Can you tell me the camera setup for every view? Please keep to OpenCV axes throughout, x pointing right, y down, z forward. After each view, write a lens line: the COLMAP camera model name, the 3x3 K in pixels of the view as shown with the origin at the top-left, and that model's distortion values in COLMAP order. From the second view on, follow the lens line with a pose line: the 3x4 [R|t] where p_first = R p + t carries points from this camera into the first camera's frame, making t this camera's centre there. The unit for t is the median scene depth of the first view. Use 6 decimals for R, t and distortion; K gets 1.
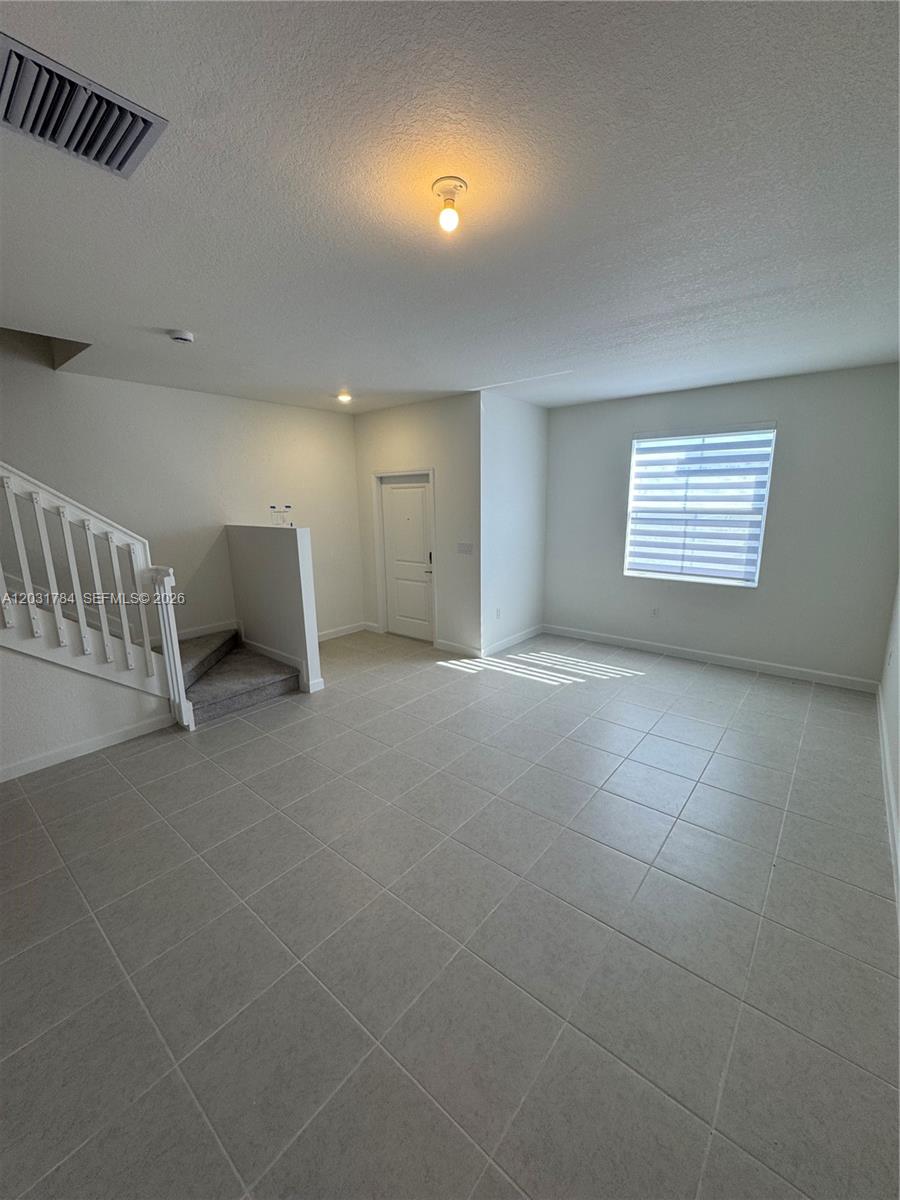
lens RADIAL K [[479.9, 0, 448.1], [0, 479.9, 599.8], [0, 0, 1]] dist [-0.000853, 0.000000]
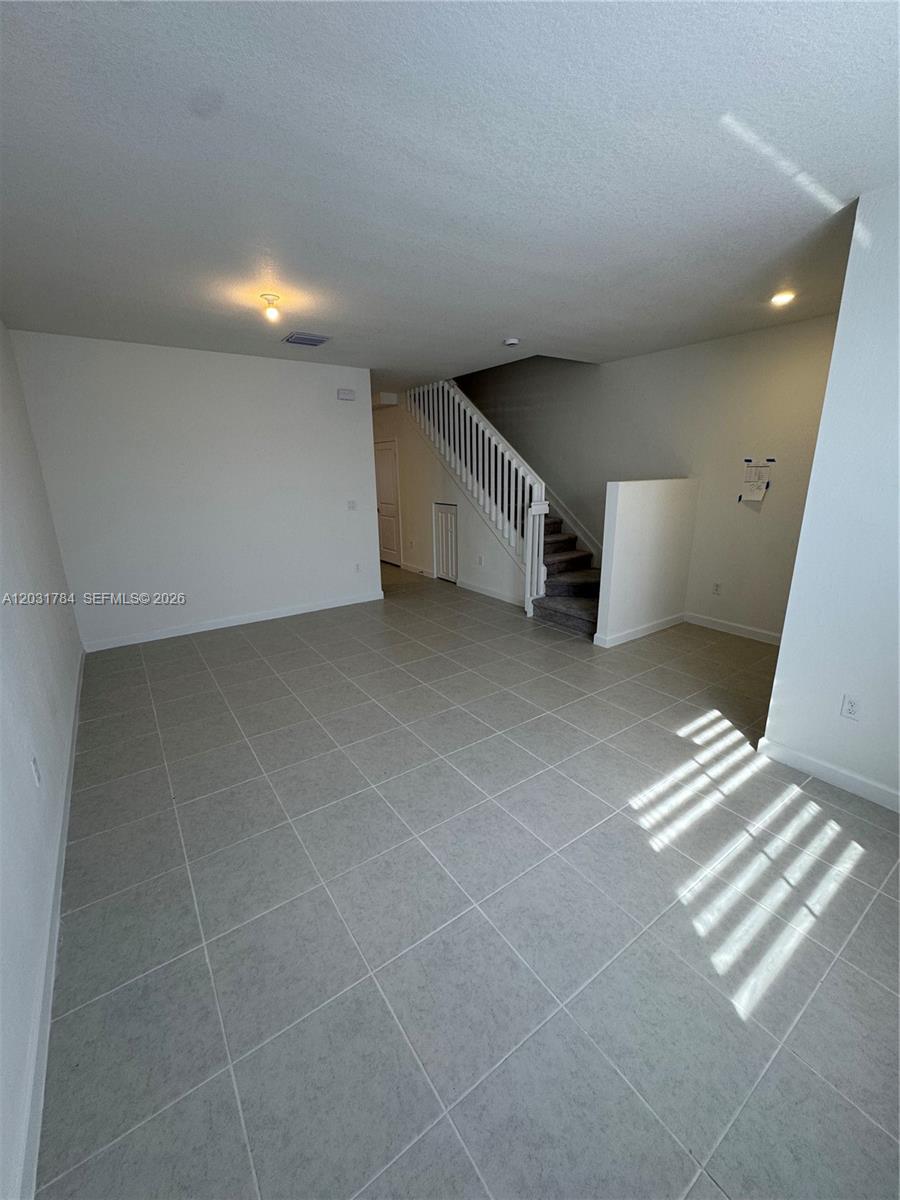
lens RADIAL K [[479.9, 0, 448.1], [0, 479.9, 599.8], [0, 0, 1]] dist [-0.000853, 0.000000]
pose [[-0.263292, 0.277115, -0.924059, 0.655516], [-0.183025, 0.926111, 0.329879, -0.160431], [0.947195, 0.255981, -0.193118, 0.785525]]
